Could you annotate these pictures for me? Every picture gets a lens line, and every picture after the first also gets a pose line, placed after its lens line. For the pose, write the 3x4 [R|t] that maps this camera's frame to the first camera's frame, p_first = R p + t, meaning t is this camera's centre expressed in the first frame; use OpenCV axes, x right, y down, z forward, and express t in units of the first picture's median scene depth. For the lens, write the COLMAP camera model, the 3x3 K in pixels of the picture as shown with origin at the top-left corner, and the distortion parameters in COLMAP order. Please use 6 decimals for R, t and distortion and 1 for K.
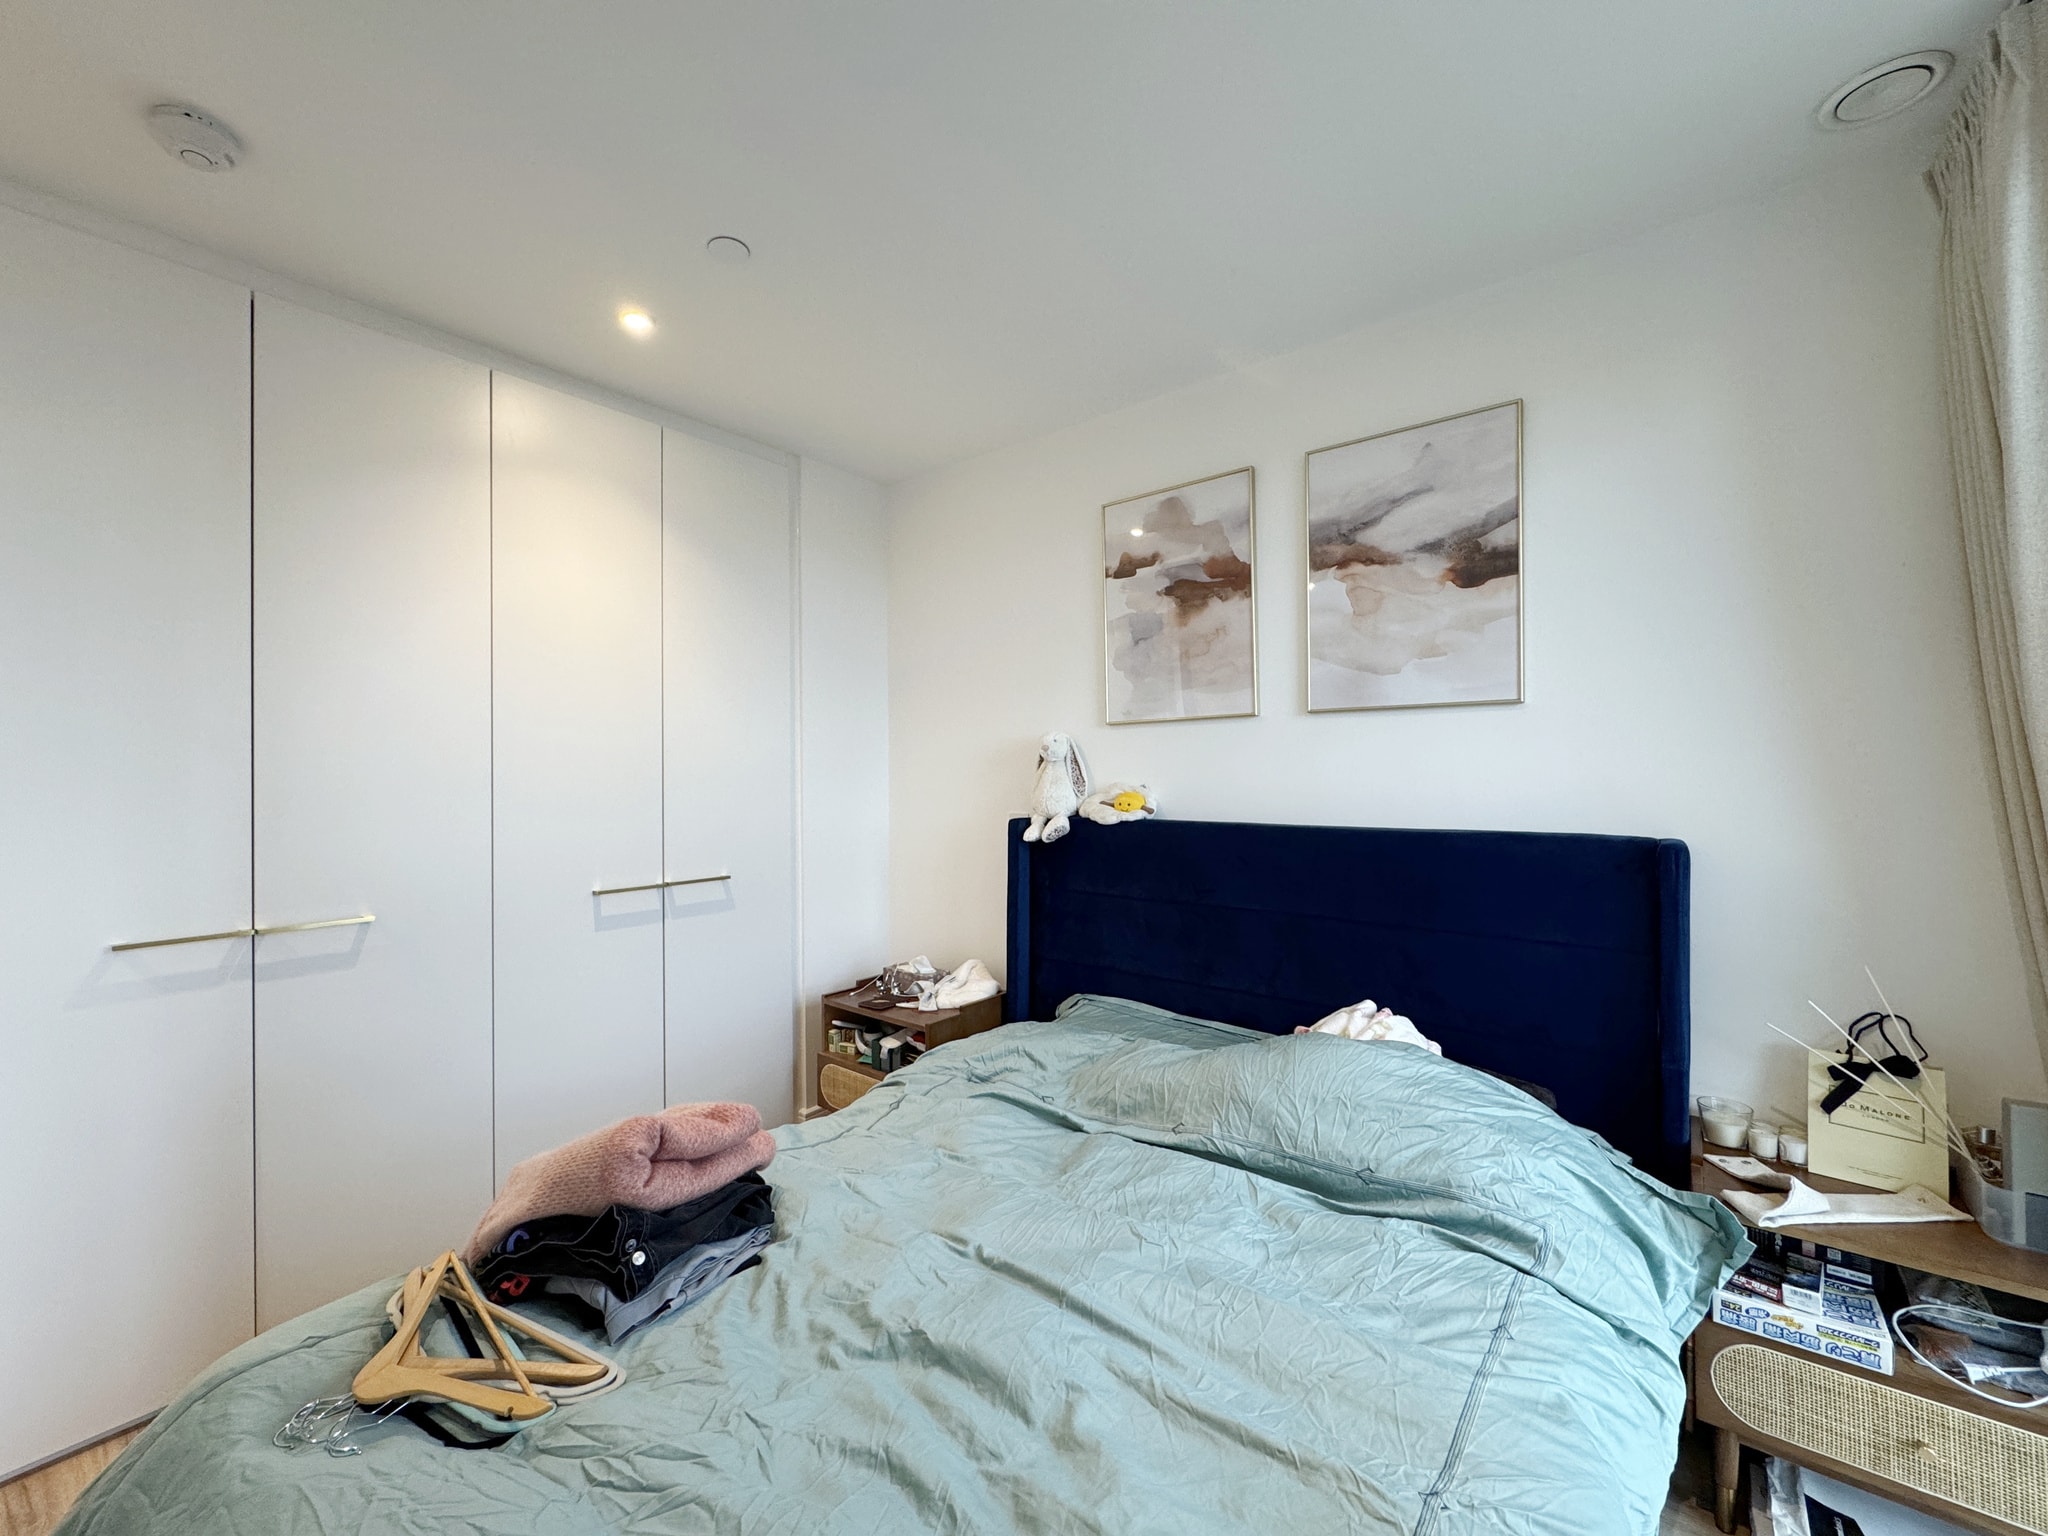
lens RADIAL K [[815.8, 0, 1020.0], [0, 815.8, 762.8], [0, 0, 1]] dist [-0.003773, 0.000856]
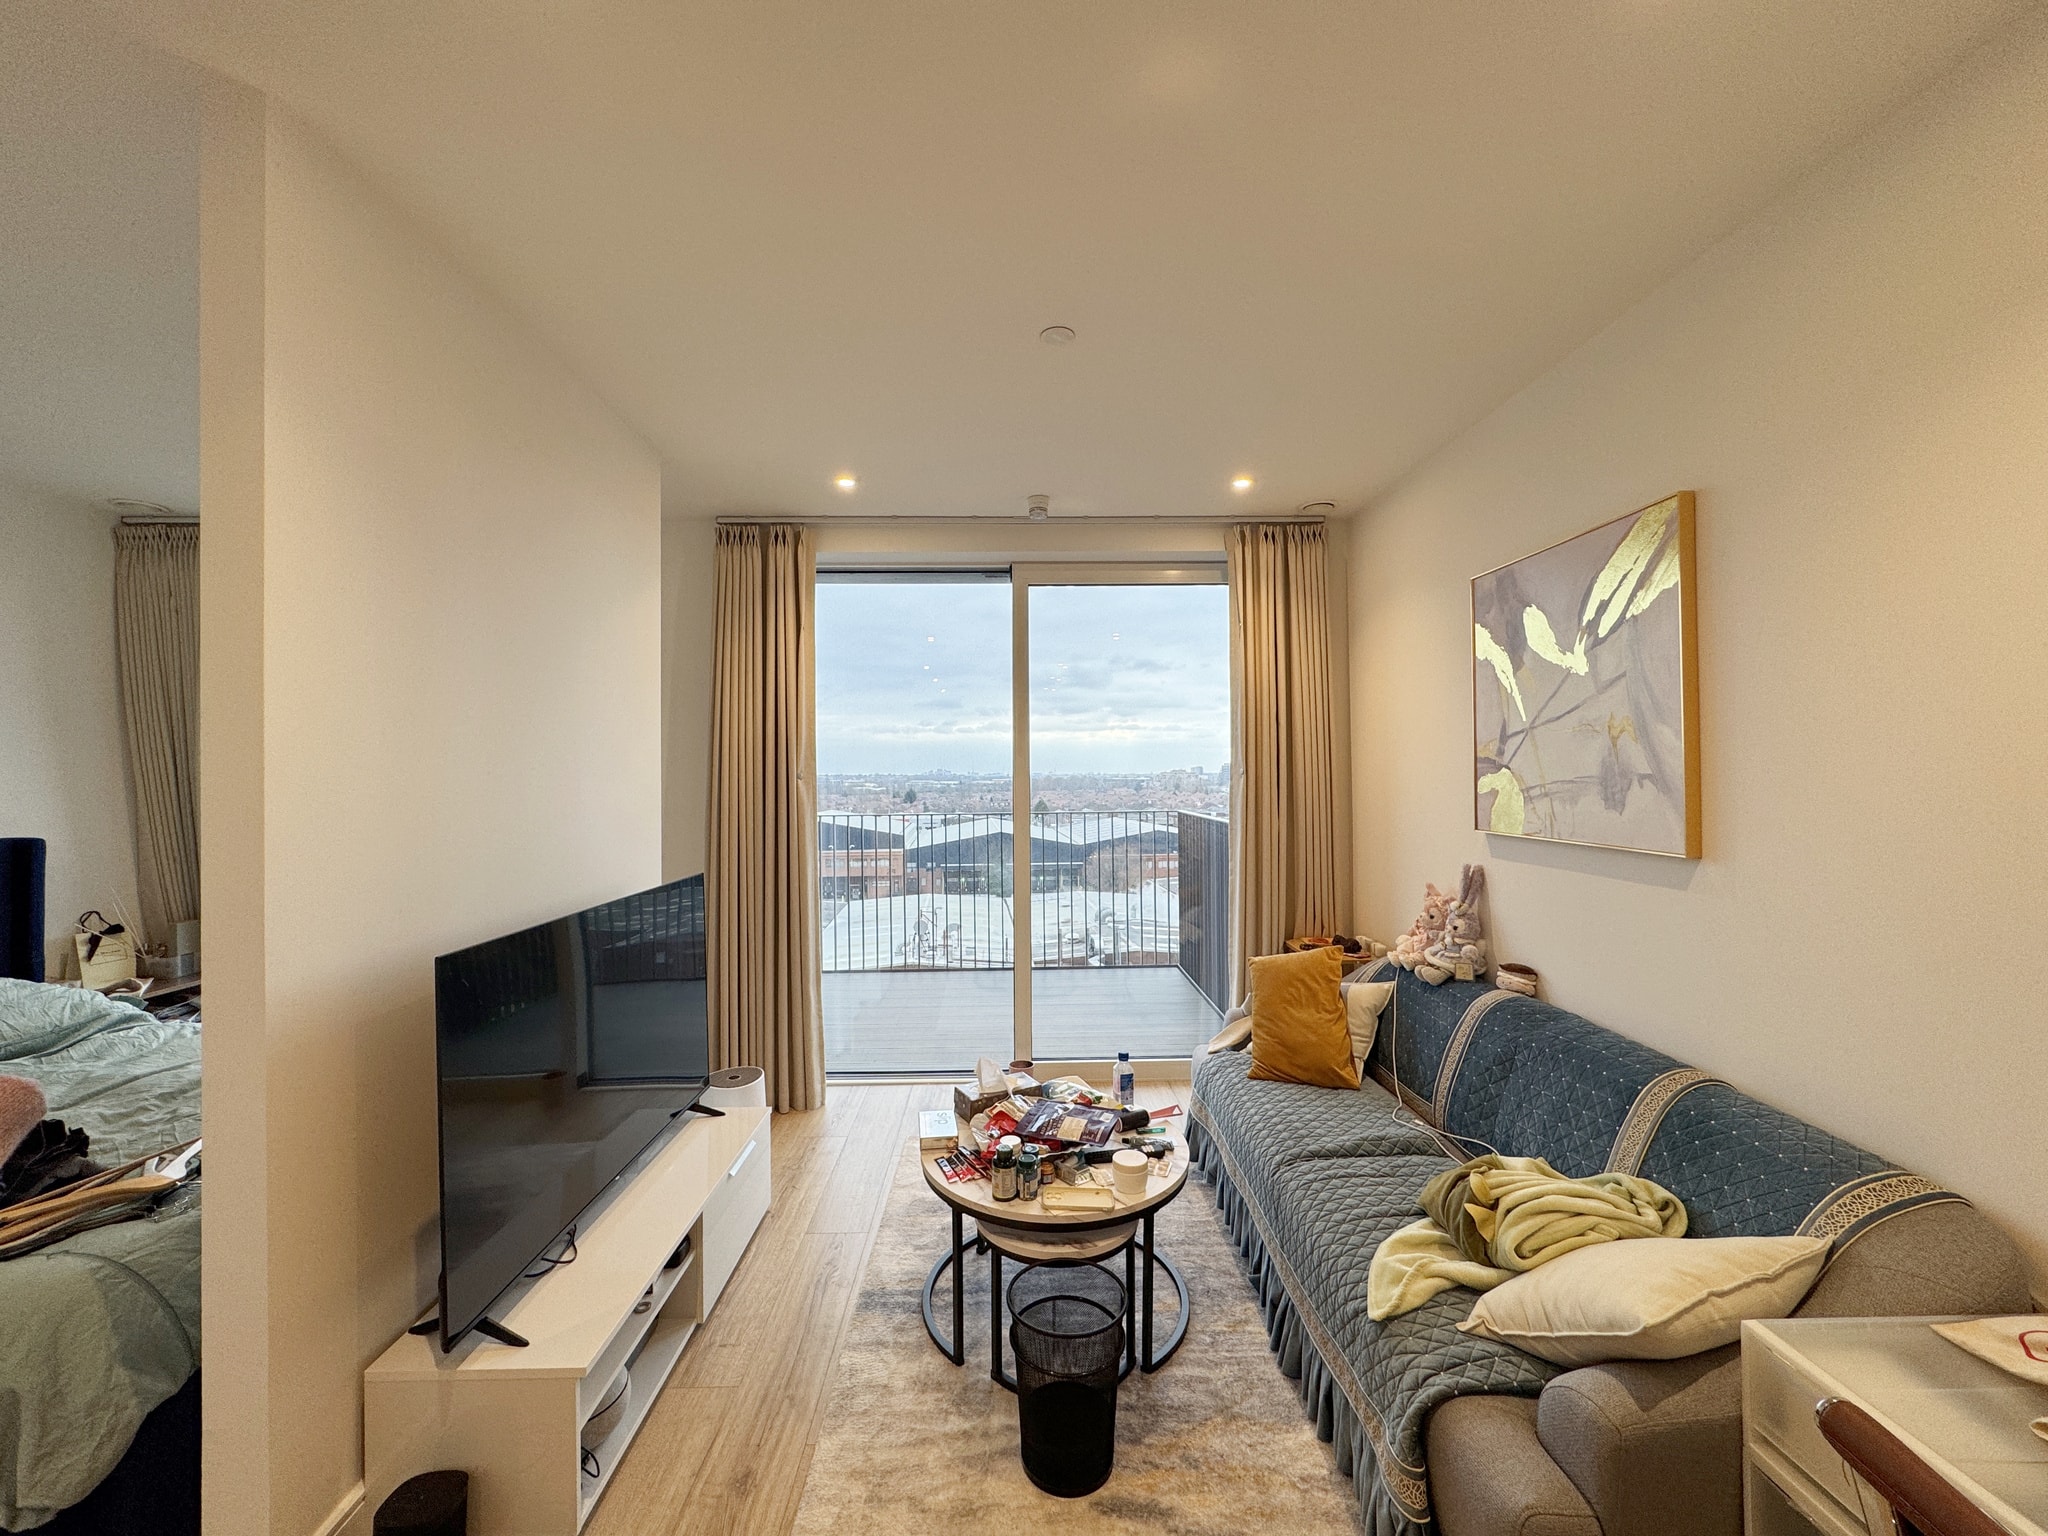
lens RADIAL K [[815.8, 0, 1021.6], [0, 815.8, 768.8], [0, 0, 1]] dist [-0.003773, 0.000856]
pose [[-0.640956, 0.017191, 0.767385, -1.325572], [0.004505, 0.999816, -0.018635, -0.008654], [-0.767565, -0.008487, -0.640915, 0.309350]]
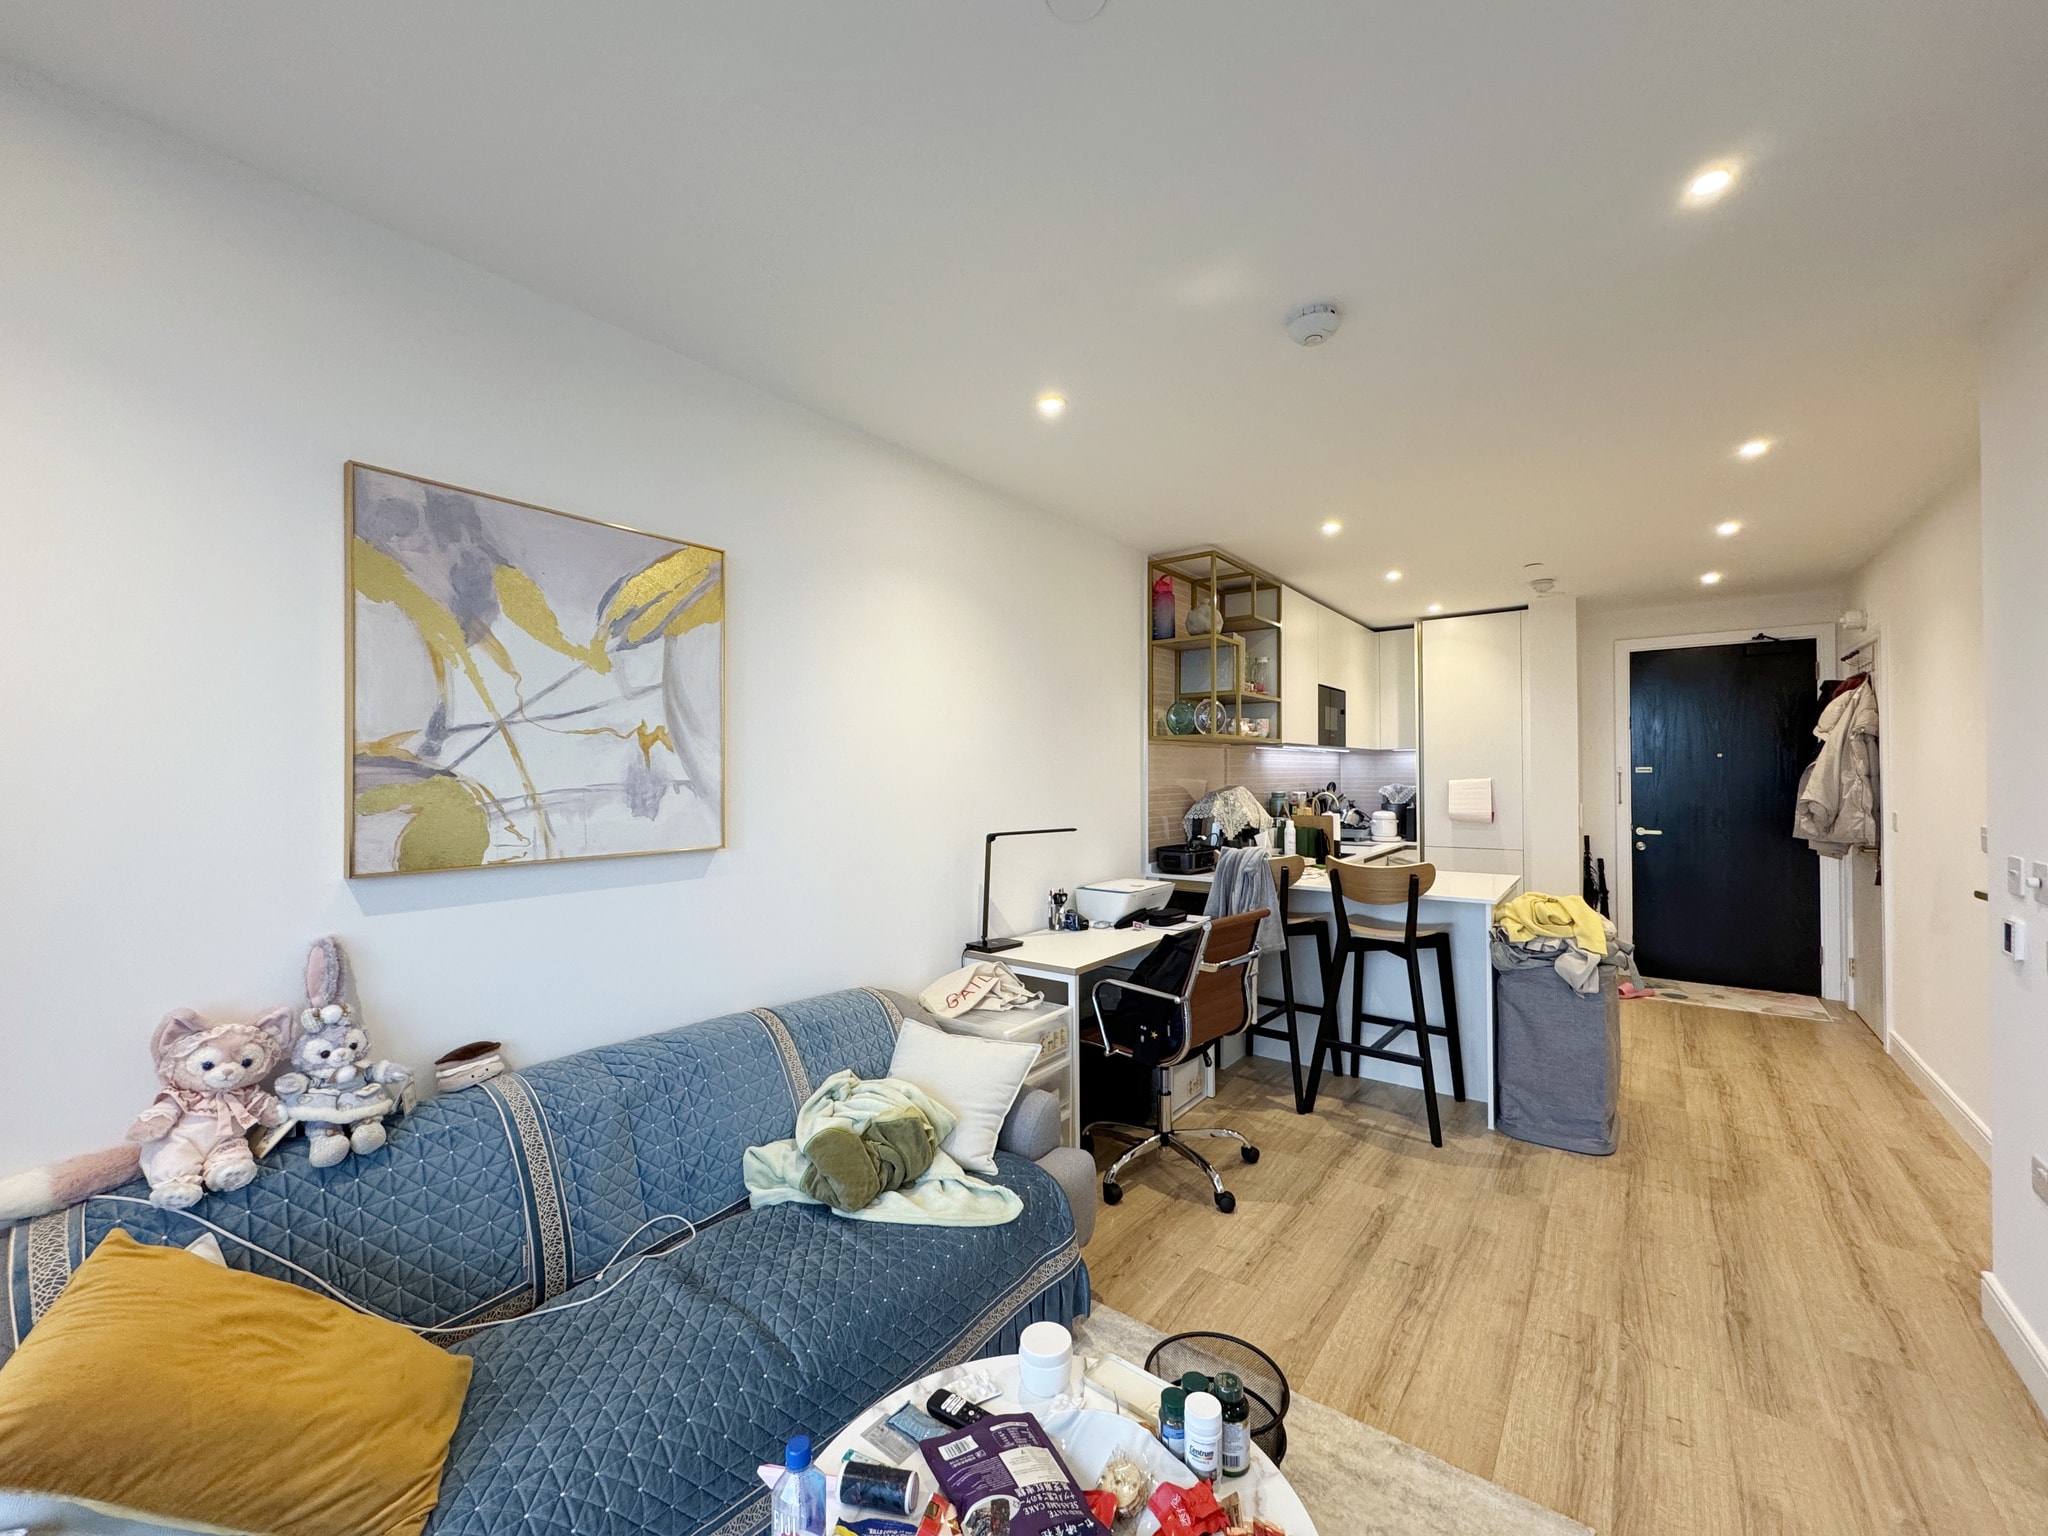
lens RADIAL K [[815.8, 0, 1023.3], [0, 815.8, 766.9], [0, 0, 1]] dist [-0.003773, 0.000856]
pose [[0.026188, -0.002453, -0.999654, -0.265293], [0.015457, 0.999878, -0.002049, -0.022199], [0.999538, -0.015398, 0.026223, -0.291512]]
